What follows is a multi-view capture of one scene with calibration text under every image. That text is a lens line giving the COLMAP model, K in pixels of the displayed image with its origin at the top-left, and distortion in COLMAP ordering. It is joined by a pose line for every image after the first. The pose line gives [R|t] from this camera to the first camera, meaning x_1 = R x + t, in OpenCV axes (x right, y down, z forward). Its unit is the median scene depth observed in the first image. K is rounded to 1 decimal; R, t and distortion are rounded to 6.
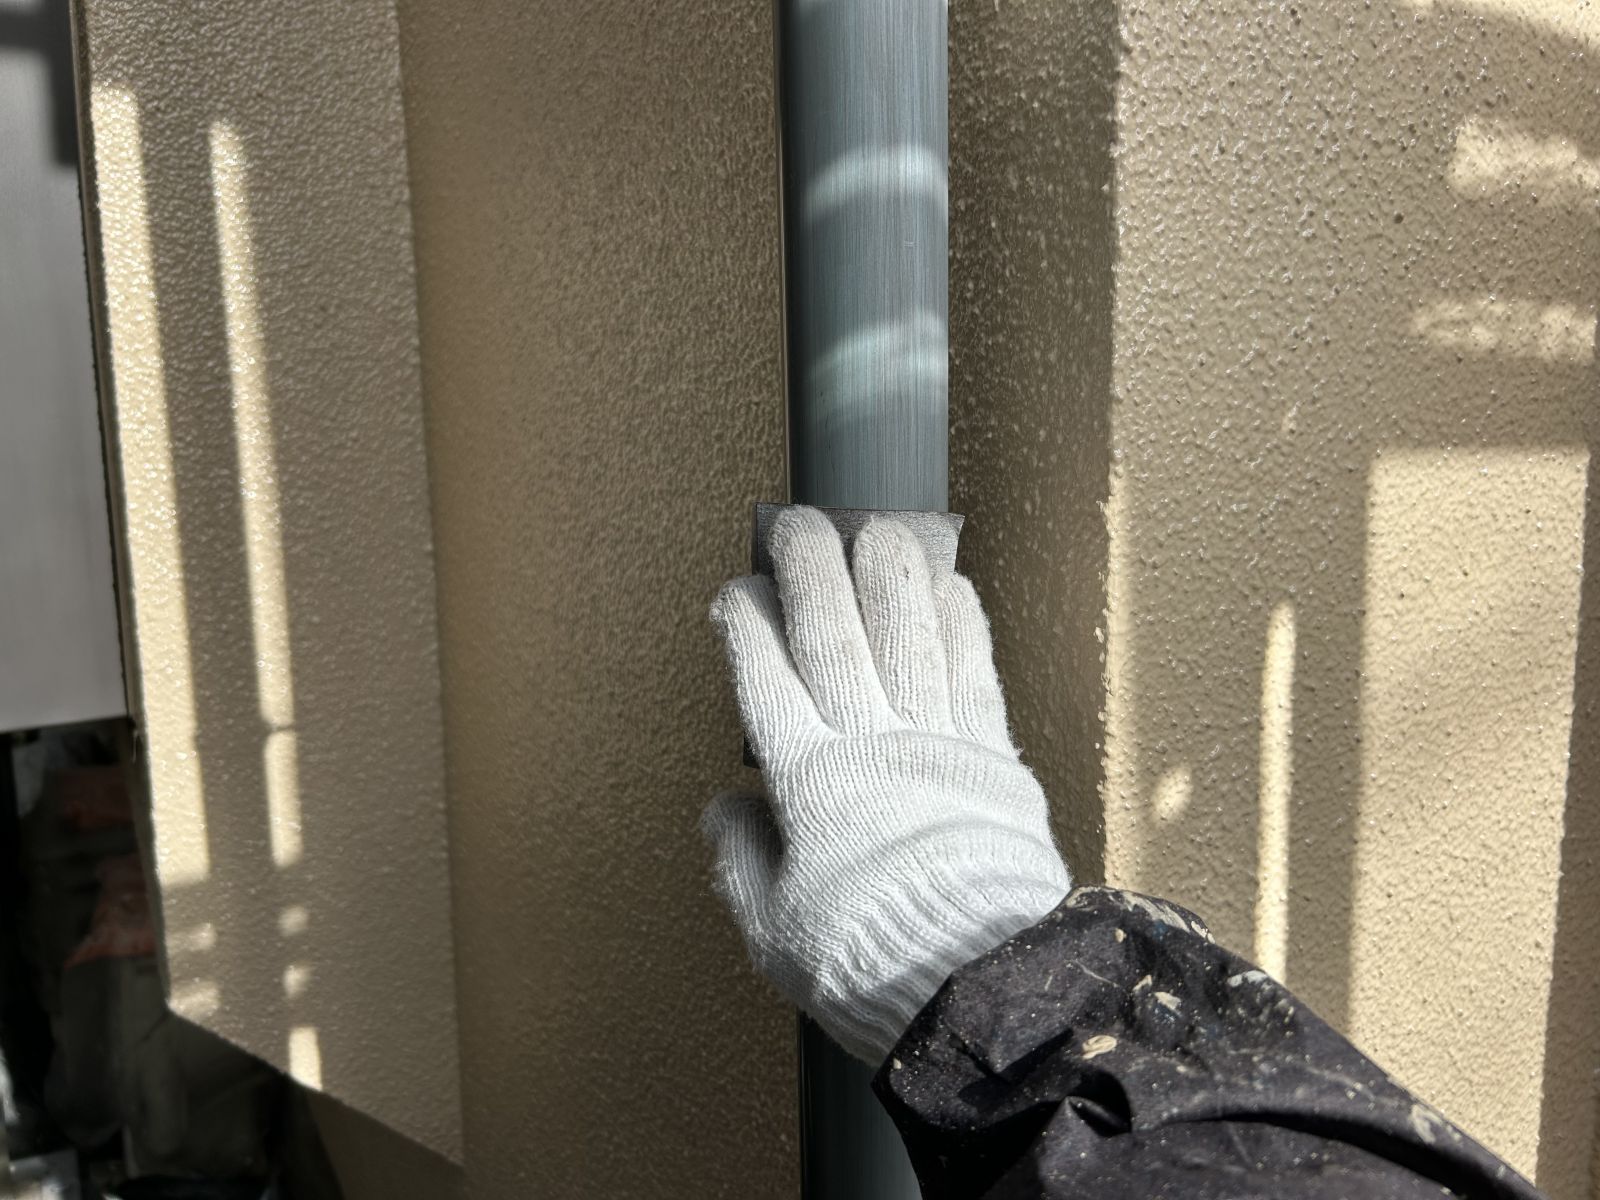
lens RADIAL K [[1222.9, 0, 800.0], [0, 1222.9, 600.0], [0, 0, 1]] dist [0.009741, -0.020285]
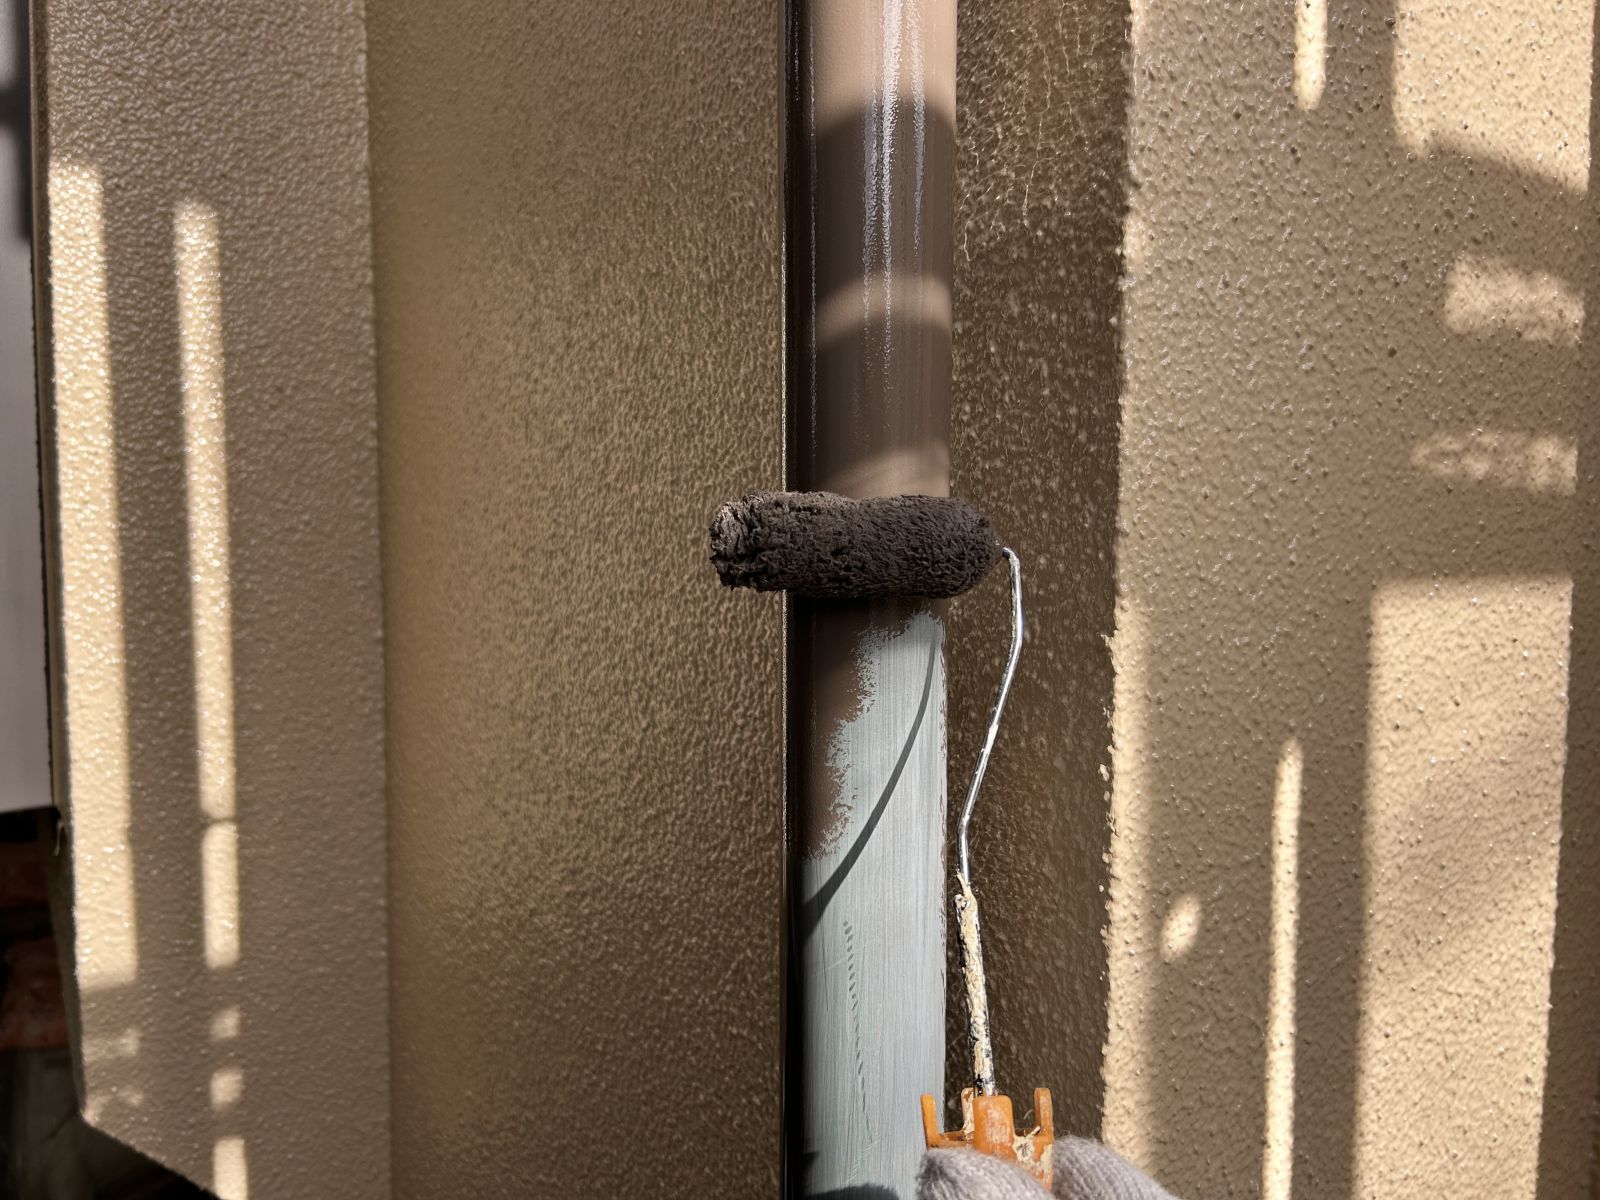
lens RADIAL K [[1222.9, 0, 800.0], [0, 1222.9, 600.0], [0, 0, 1]] dist [0.009741, -0.020285]
pose [[0.998820, 0.017824, 0.045185, -0.033962], [-0.015028, 0.997994, -0.061496, -0.036937], [-0.046191, 0.060745, 0.997084, 0.032330]]
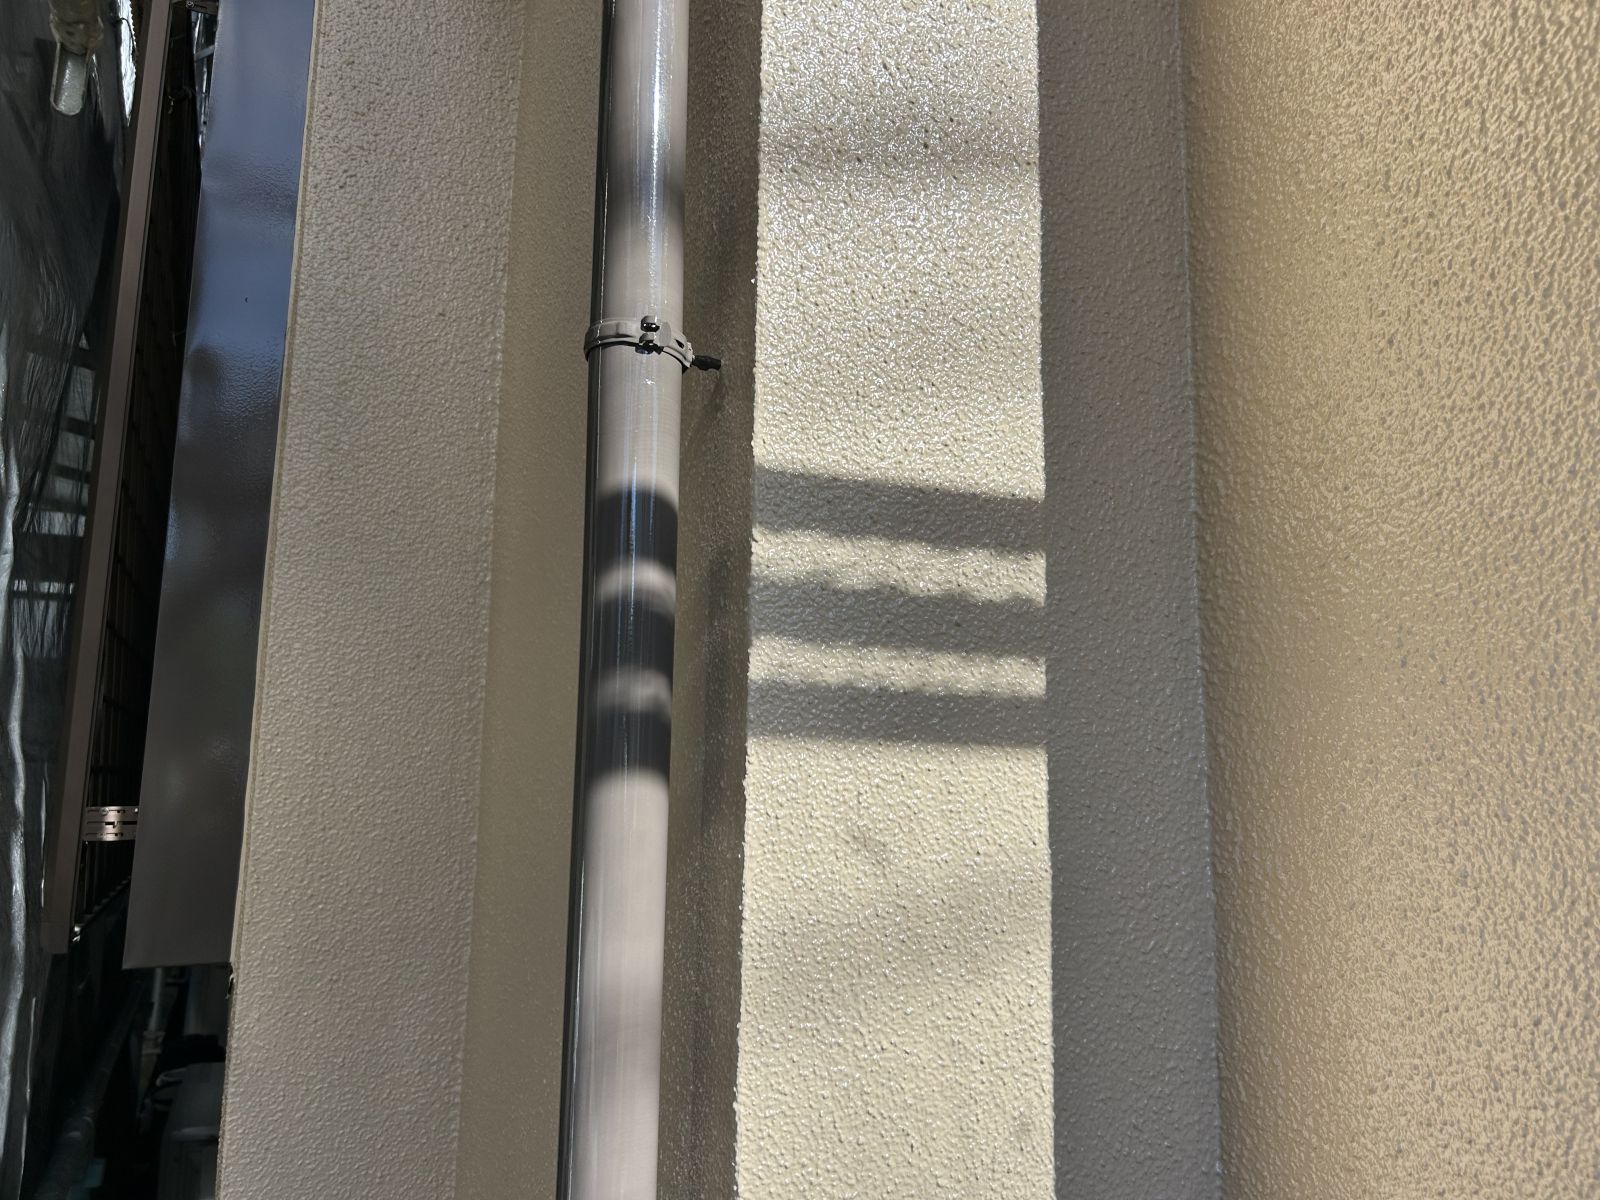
lens RADIAL K [[1178.6, 0, 800.8], [0, 1178.6, 592.2], [0, 0, 1]] dist [0.103078, -0.275649]
pose [[0.993975, 0.015536, -0.108500, 0.413199], [-0.045883, 0.957972, -0.283168, 0.114583], [0.099541, 0.286440, 0.952913, -0.562693]]
